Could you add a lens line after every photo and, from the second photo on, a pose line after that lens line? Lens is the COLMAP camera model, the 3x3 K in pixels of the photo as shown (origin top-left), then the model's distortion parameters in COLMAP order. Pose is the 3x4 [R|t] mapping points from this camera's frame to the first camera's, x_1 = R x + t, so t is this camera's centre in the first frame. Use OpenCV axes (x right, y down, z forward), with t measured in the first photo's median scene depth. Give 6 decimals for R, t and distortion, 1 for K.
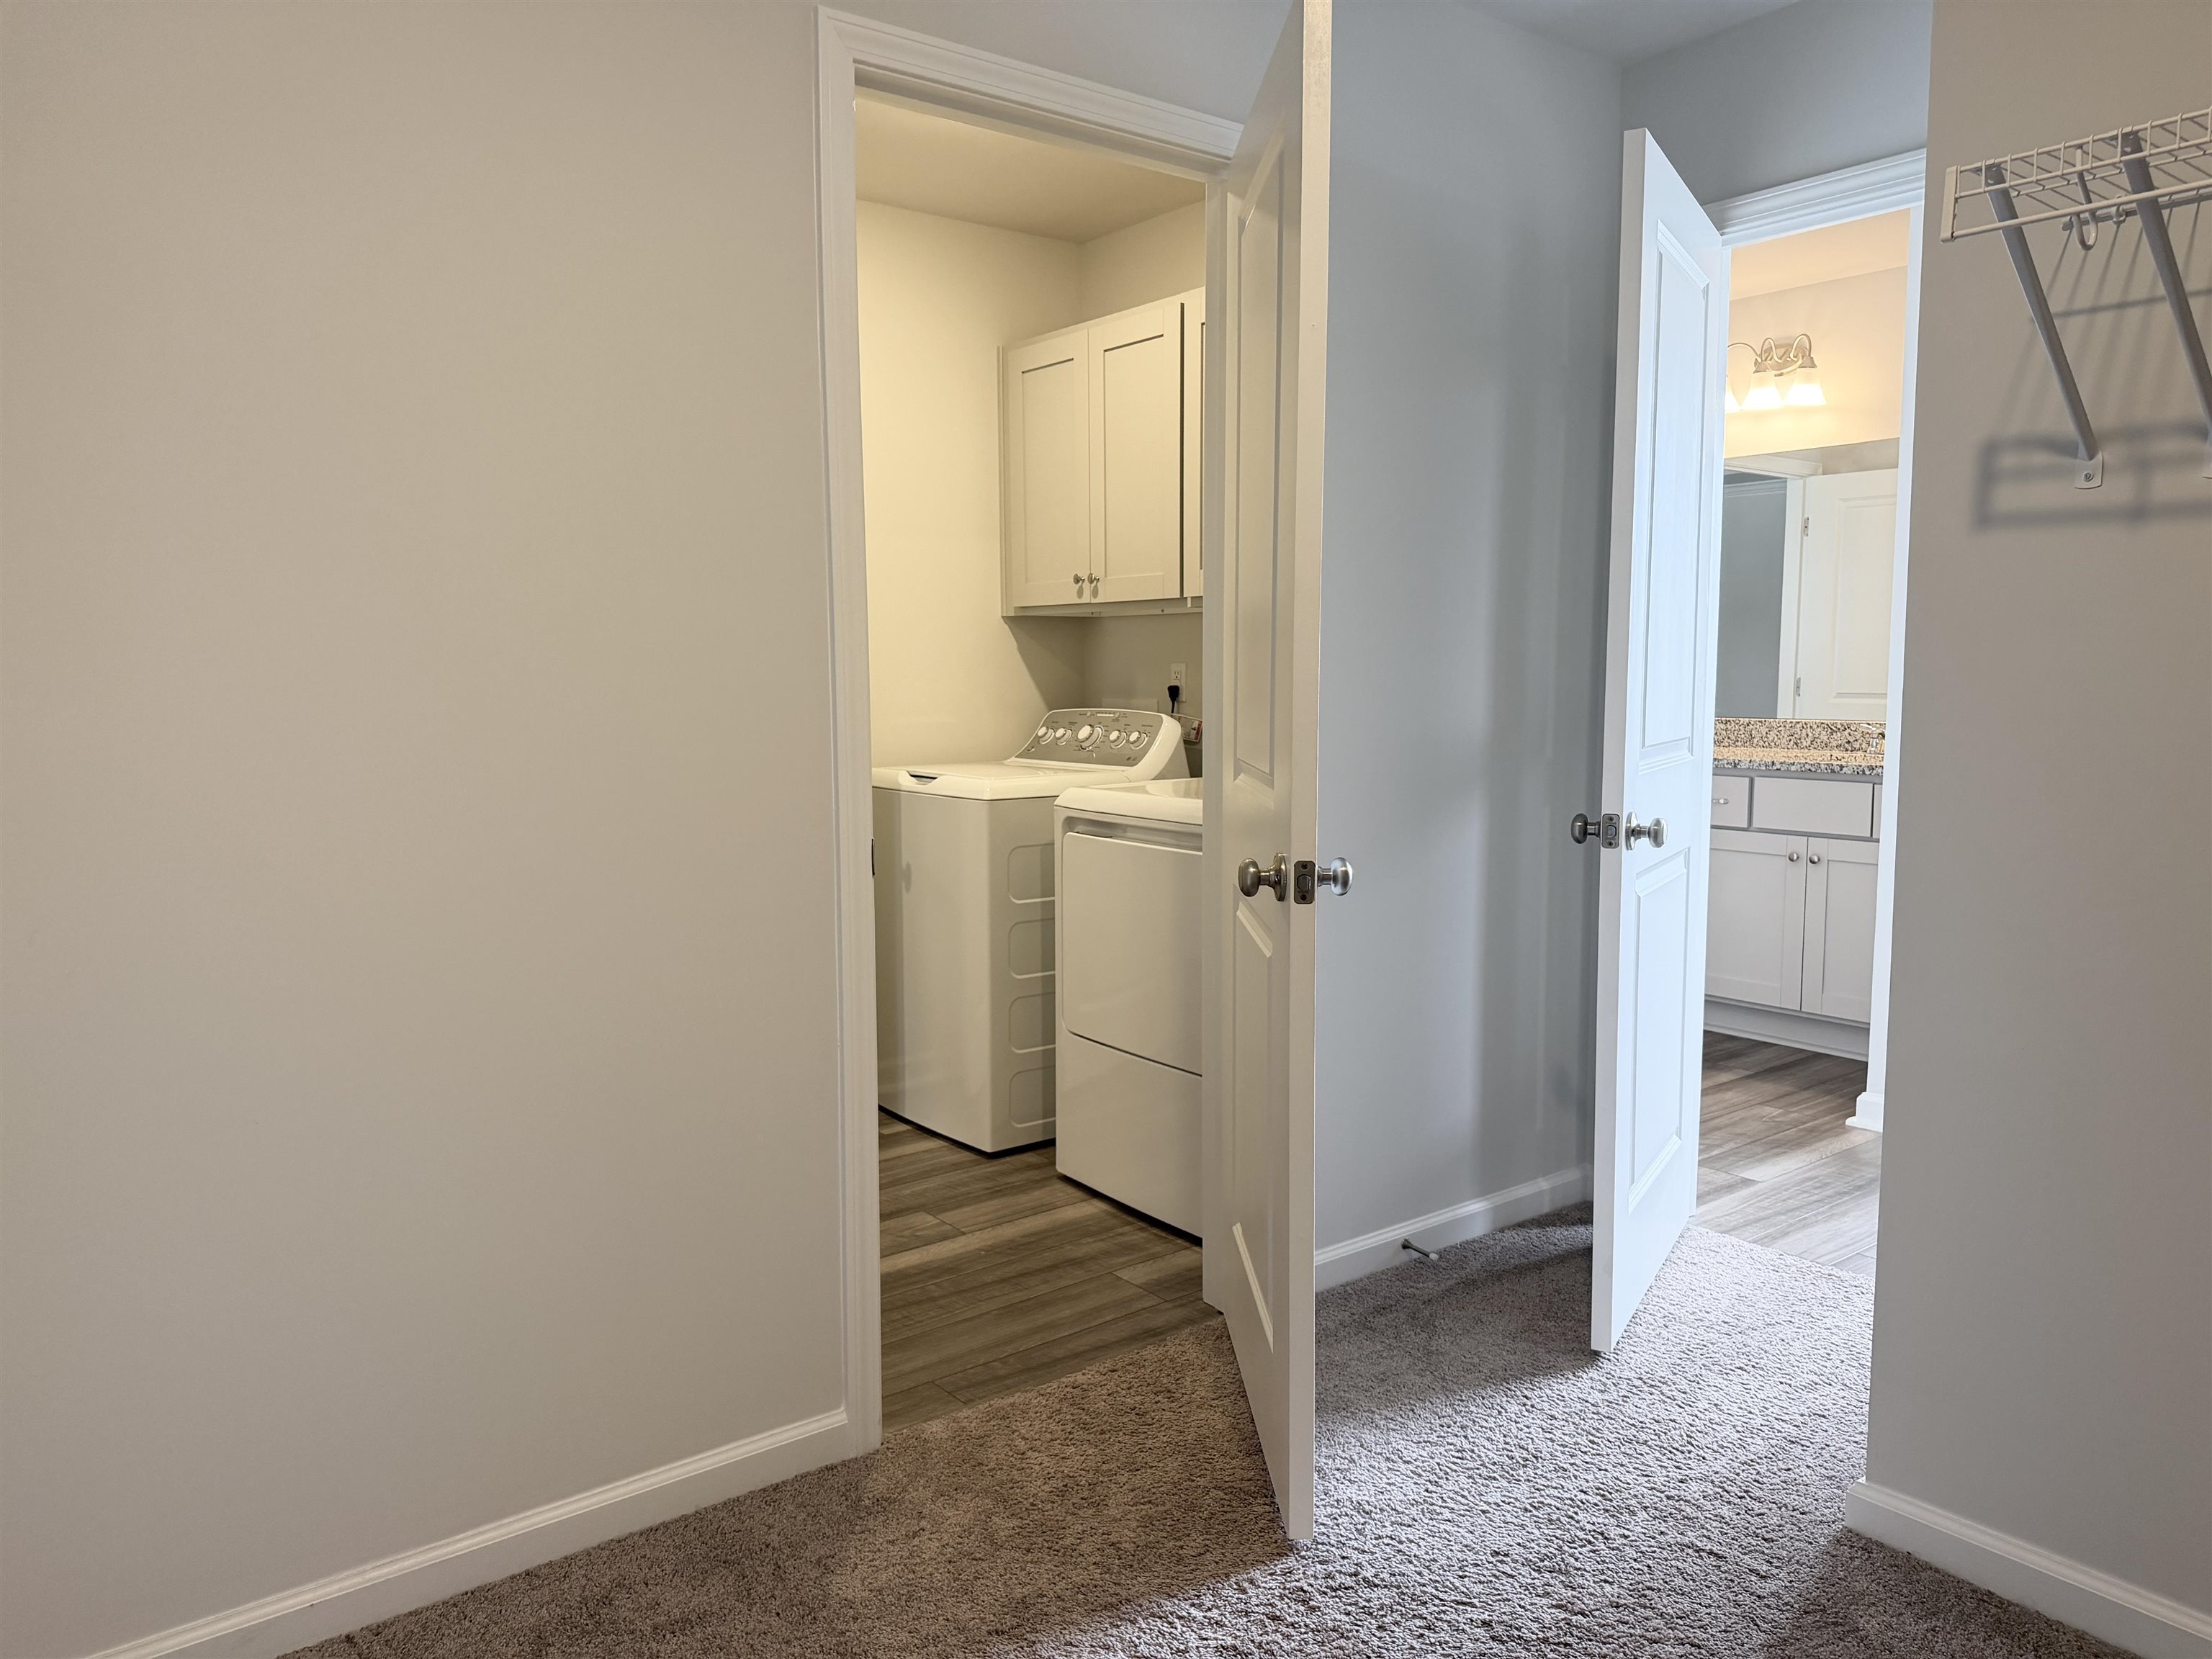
lens RADIAL K [[1556.4, 0, 1109.5], [0, 1556.4, 838.1], [0, 0, 1]] dist [0.077958, -0.088775]
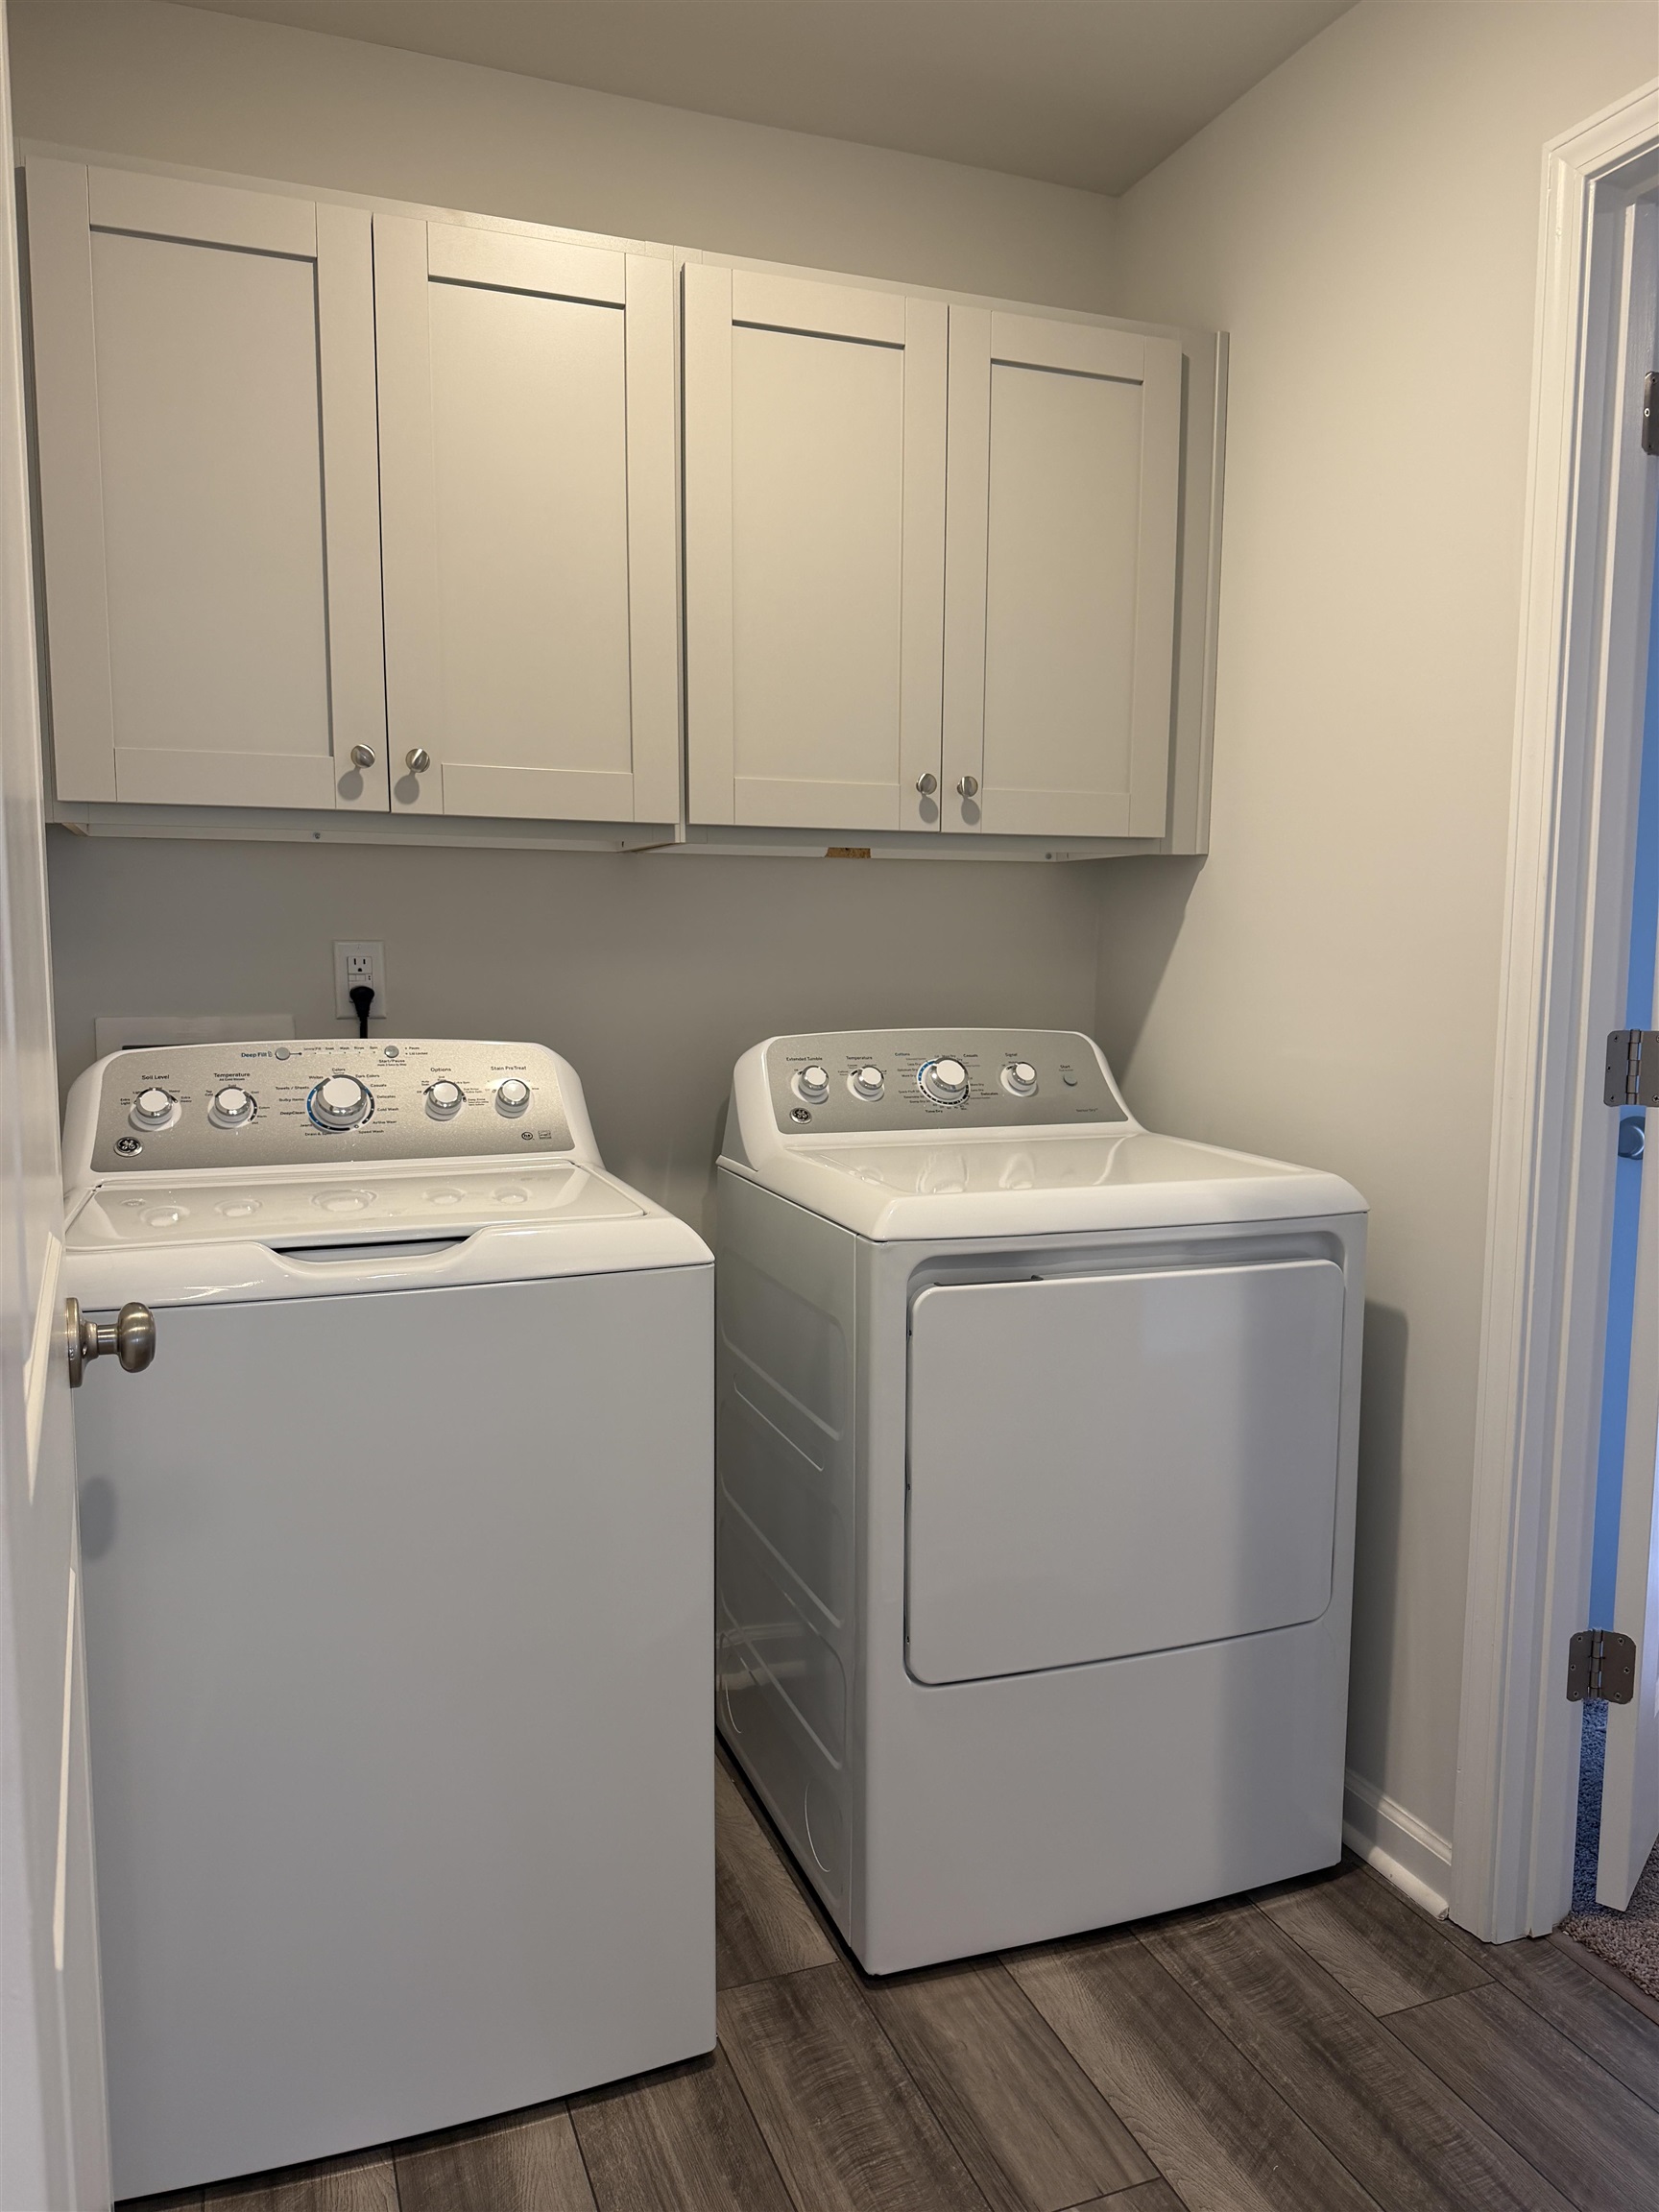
lens RADIAL K [[1556.4, 0, 829.5], [0, 1556.4, 1106.0], [0, 0, 1]] dist [0.077958, -0.088775]
pose [[0.276432, -0.097031, 0.956122, -0.519510], [0.094918, 0.992782, 0.073309, -0.104052], [-0.956335, 0.070488, 0.283647, 0.904541]]
